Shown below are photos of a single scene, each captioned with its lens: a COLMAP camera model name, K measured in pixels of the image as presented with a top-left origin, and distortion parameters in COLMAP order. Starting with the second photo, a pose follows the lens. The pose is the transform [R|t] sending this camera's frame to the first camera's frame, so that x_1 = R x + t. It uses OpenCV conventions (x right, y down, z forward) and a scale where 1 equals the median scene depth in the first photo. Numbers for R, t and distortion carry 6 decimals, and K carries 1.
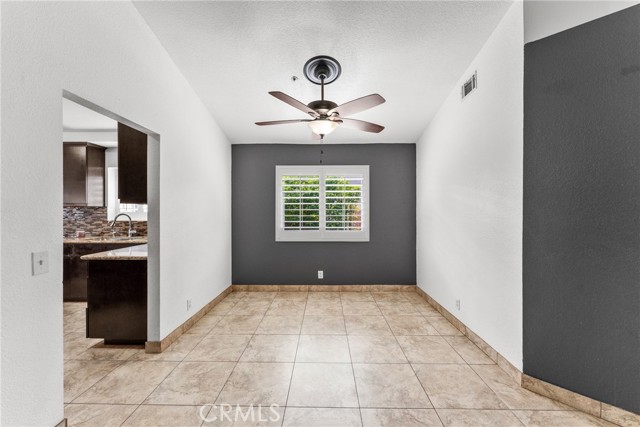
lens RADIAL K [[255.5, 0, 320.3], [0, 255.5, 210.8], [0, 0, 1]] dist [-0.001093, -0.001318]
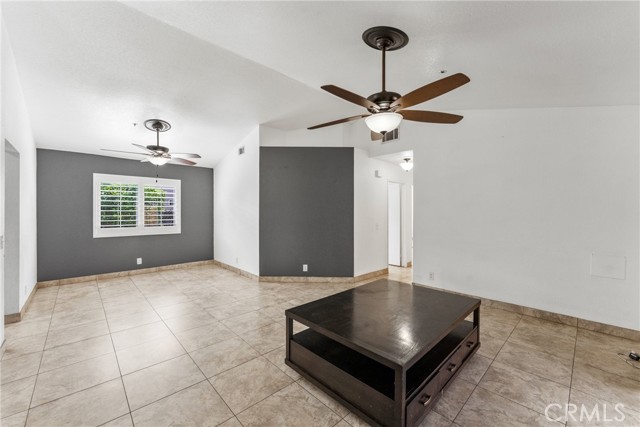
lens RADIAL K [[255.5, 0, 318.8], [0, 255.5, 213.2], [0, 0, 1]] dist [-0.001093, -0.001318]
pose [[0.716648, -0.002198, 0.697432, -0.283691], [-0.002023, 0.999984, 0.005231, -0.001952], [-0.697432, -0.005160, 0.716632, -0.637650]]
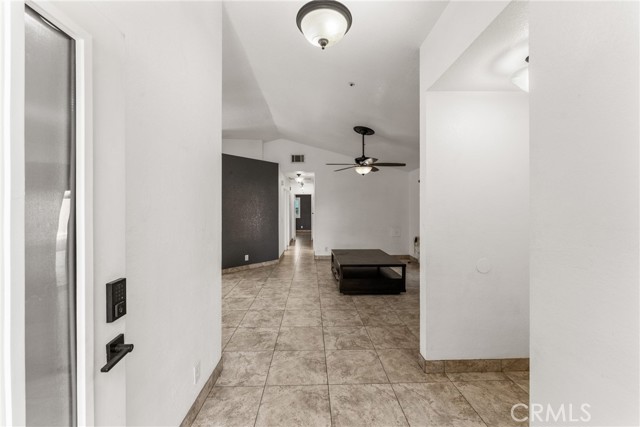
lens RADIAL K [[255.5, 0, 319.4], [0, 255.5, 210.6], [0, 0, 1]] dist [-0.001093, -0.001318]
pose [[-0.050587, -0.005786, 0.998703, -1.023978], [0.000832, 0.999983, 0.005836, -0.016112], [-0.998719, 0.001126, -0.050582, -0.022759]]
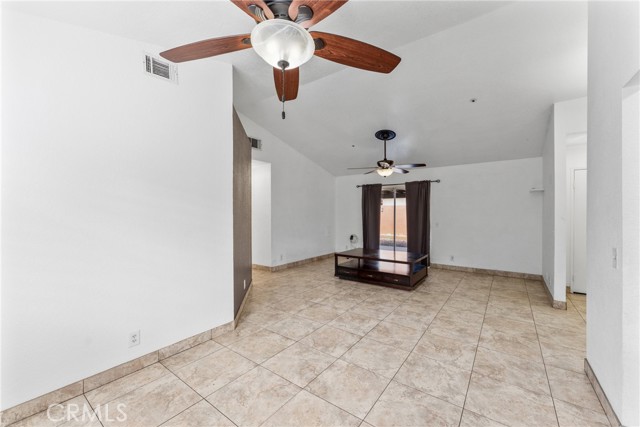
lens RADIAL K [[255.5, 0, 318.6], [0, 255.5, 211.3], [0, 0, 1]] dist [-0.001093, -0.001318]
pose [[-0.813942, 0.003398, 0.580937, -0.255076], [0.001461, 0.999992, -0.003803, -0.000771], [-0.580945, -0.002247, -0.813940, 1.004590]]
